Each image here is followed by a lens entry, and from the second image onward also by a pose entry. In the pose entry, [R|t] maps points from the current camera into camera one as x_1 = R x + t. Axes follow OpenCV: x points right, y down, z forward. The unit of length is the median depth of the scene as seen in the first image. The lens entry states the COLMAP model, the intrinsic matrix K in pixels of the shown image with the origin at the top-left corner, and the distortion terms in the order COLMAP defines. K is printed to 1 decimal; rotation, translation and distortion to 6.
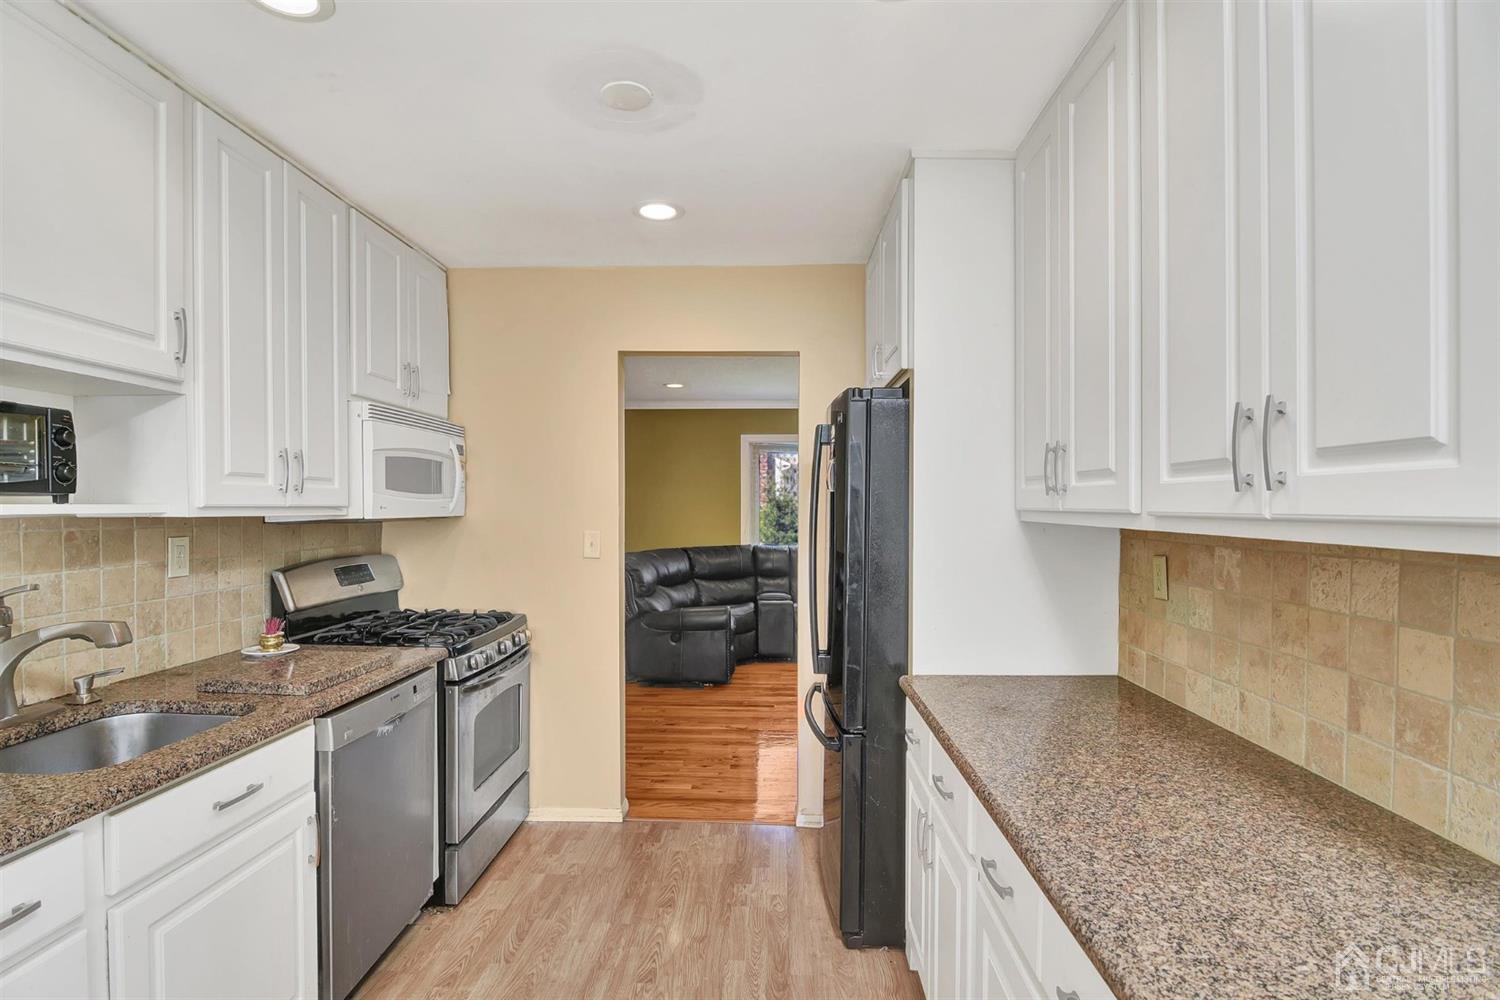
lens RADIAL K [[738.1, 0, 719.2], [0, 738.1, 503.9], [0, 0, 1]] dist [-0.001863, -0.000432]
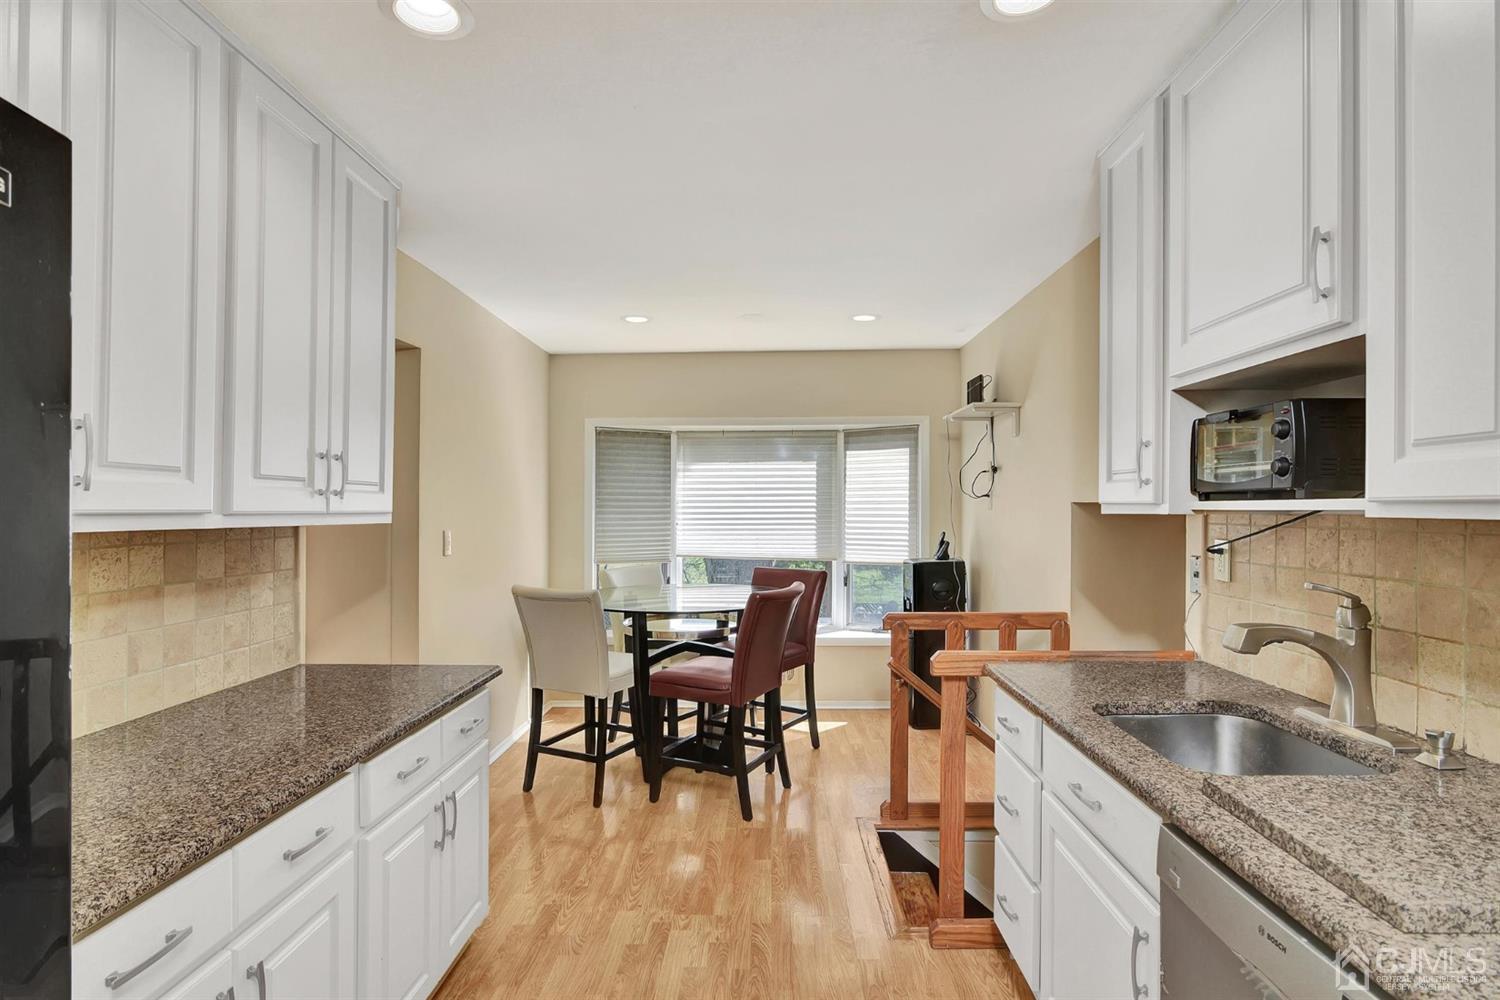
lens RADIAL K [[719.2, 0, 754.1], [0, 719.2, 520.0], [0, 0, 1]] dist [-0.019691, -0.000112]
pose [[-0.997862, 0.005255, -0.065149, -0.133878], [0.004367, 0.999896, 0.013768, 0.010142], [0.065215, 0.013454, -0.997781, 1.703640]]
